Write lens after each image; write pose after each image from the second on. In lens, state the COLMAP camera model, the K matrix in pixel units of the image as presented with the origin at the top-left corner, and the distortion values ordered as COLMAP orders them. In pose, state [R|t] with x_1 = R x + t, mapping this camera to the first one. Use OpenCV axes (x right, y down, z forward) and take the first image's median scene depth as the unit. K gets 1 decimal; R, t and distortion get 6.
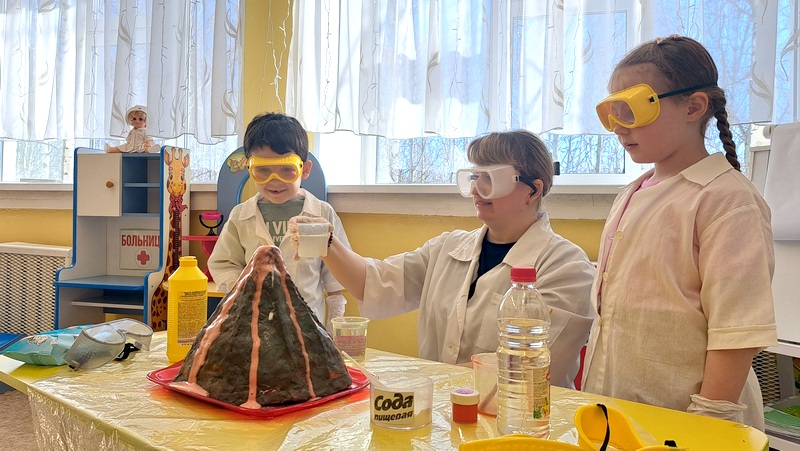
lens RADIAL K [[569.4, 0, 400.0], [0, 569.4, 225.5], [0, 0, 1]] dist [0.009369, 0.003522]
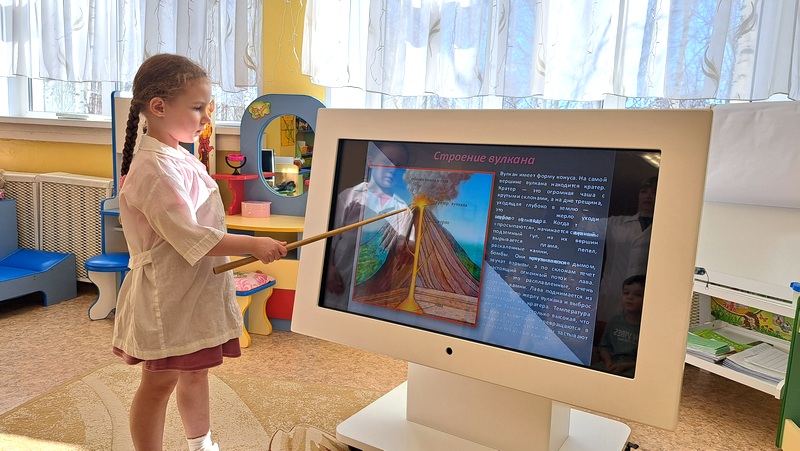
lens RADIAL K [[583.6, 0, 400.0], [0, 583.6, 225.5], [0, 0, 1]] dist [0.000120, -0.001058]
pose [[0.999640, 0.026702, 0.002639, -0.002084], [-0.026811, 0.990128, 0.137576, -0.050142], [0.001061, -0.137597, 0.990488, -0.170682]]
